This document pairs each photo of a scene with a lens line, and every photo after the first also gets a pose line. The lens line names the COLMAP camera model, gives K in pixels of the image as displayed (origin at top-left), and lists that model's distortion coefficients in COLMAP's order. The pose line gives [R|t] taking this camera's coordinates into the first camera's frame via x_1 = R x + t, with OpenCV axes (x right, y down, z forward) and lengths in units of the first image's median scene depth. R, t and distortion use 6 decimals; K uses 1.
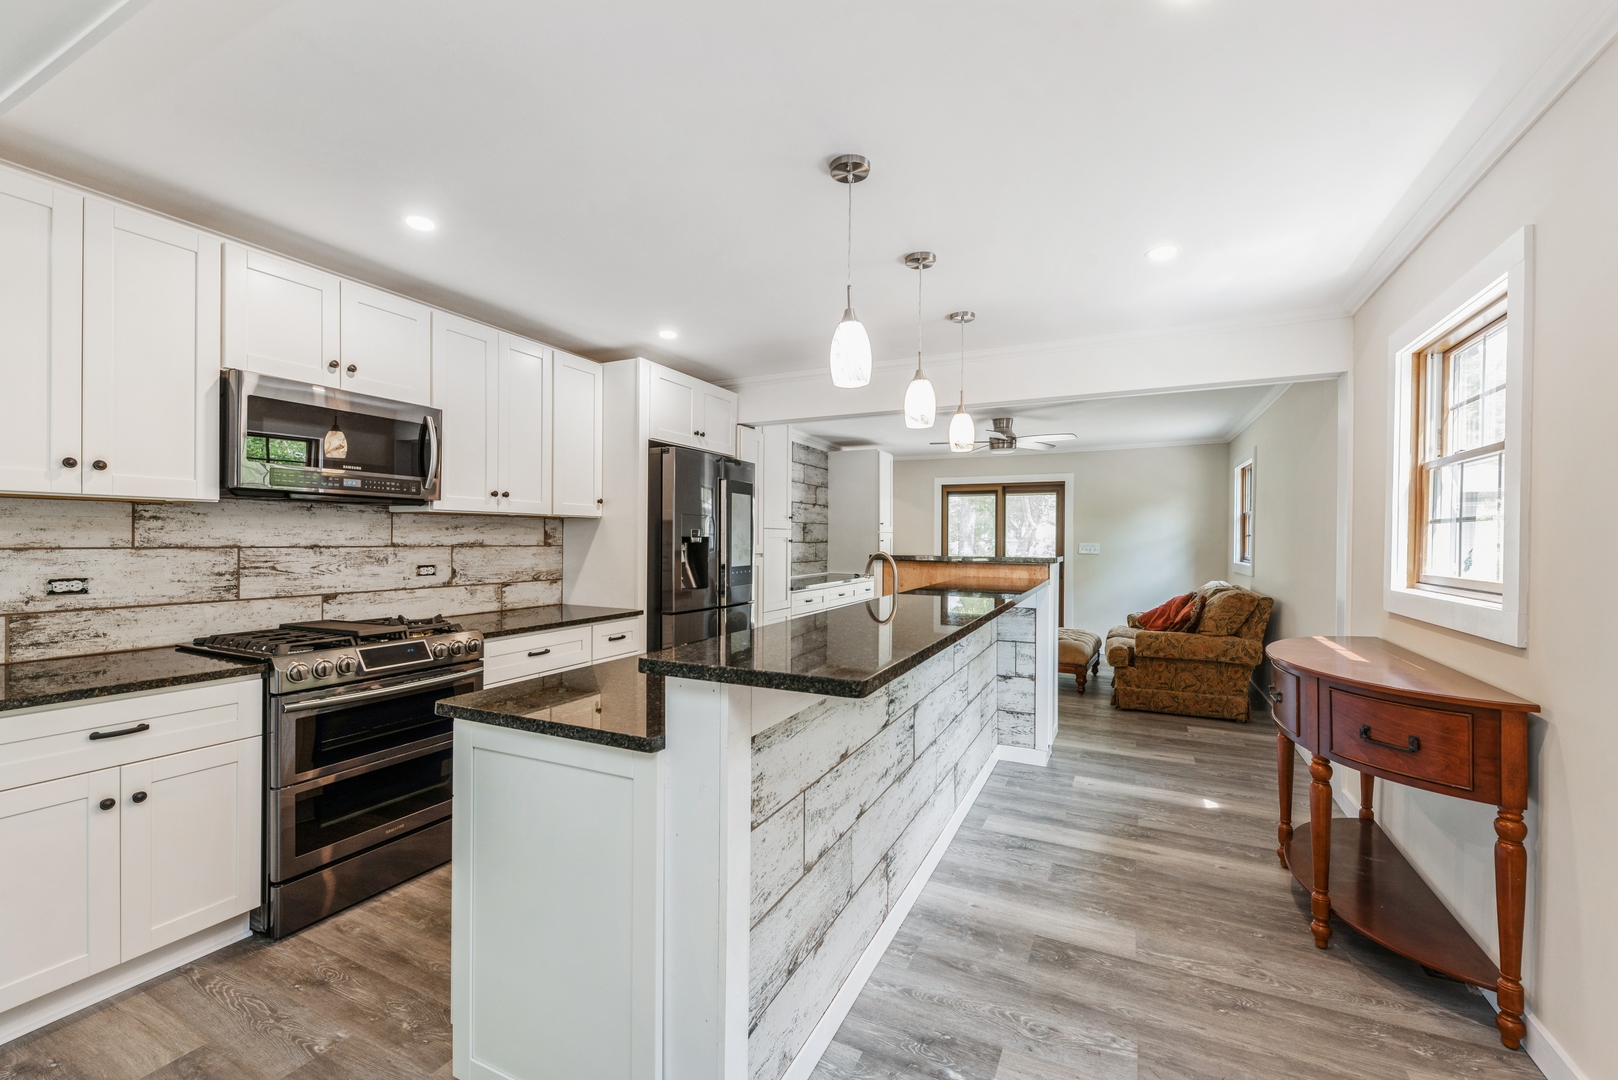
lens RADIAL K [[661.4, 0, 809.0], [0, 661.4, 540.0], [0, 0, 1]] dist [0.000599, -0.000118]
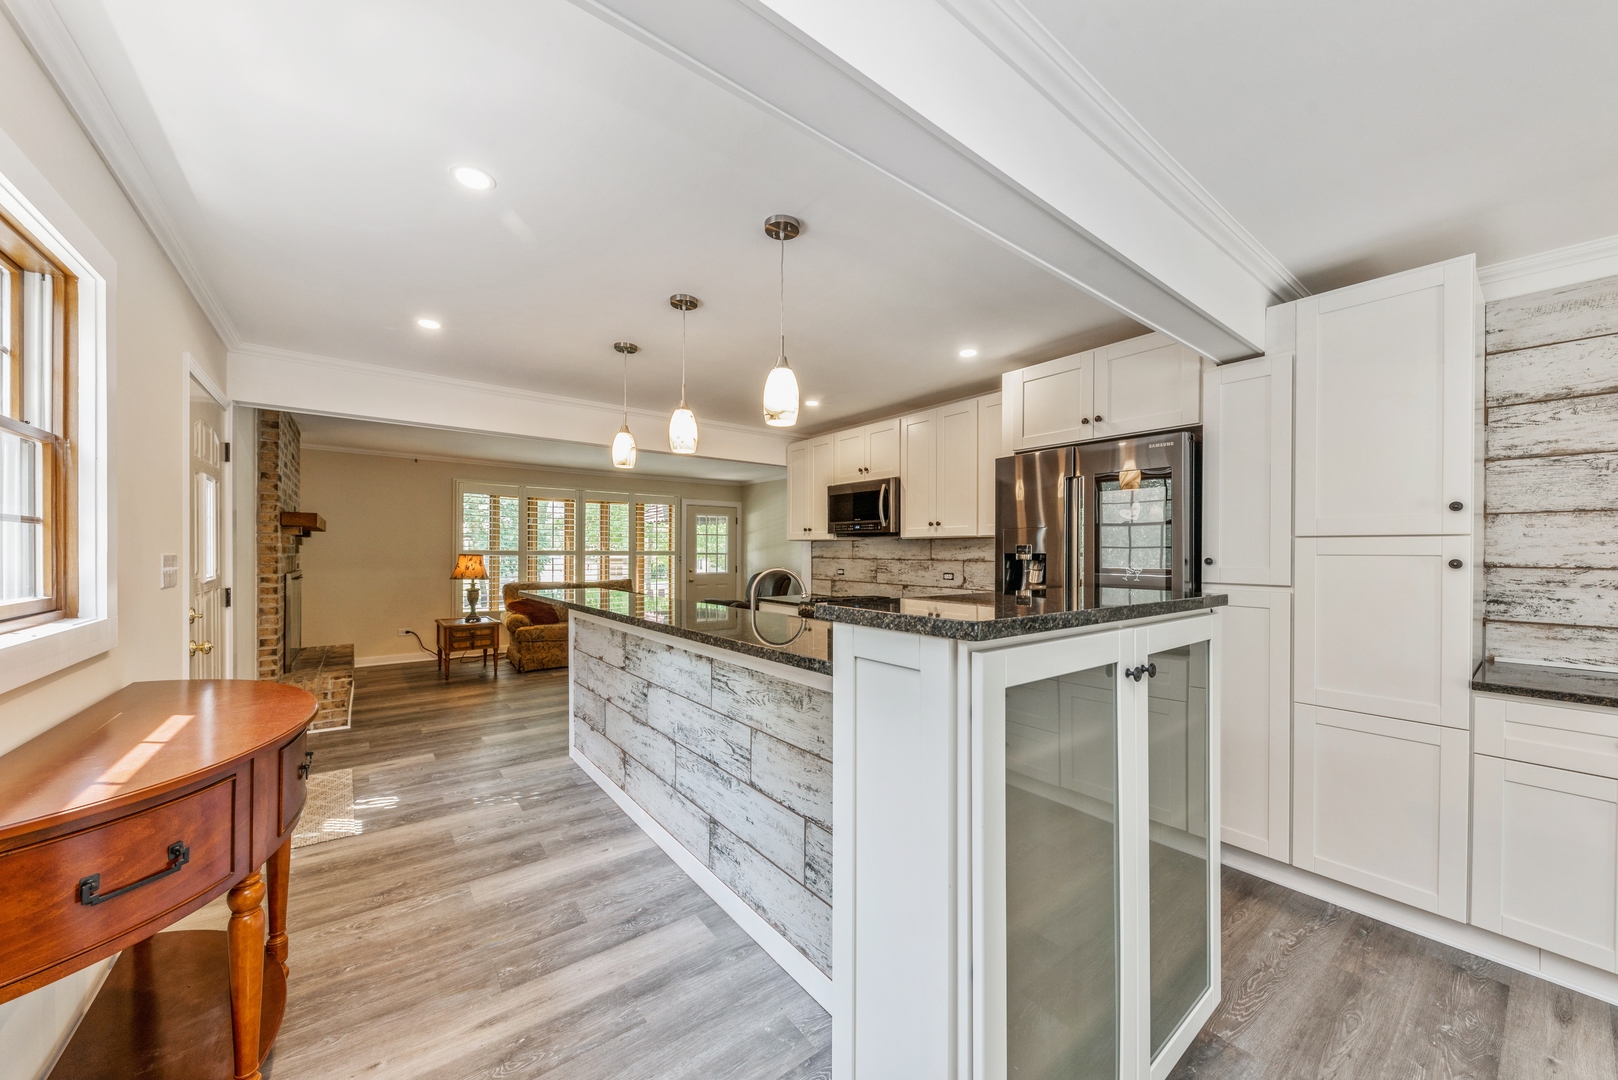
lens RADIAL K [[582.6, 0, 808.9], [0, 582.6, 553.5], [0, 0, 1]] dist [-0.000591, -0.000160]
pose [[-0.444724, -0.007333, -0.895638, 0.949383], [-0.012635, 0.999918, -0.001913, -0.000203], [0.895579, 0.010466, -0.444780, 1.630785]]
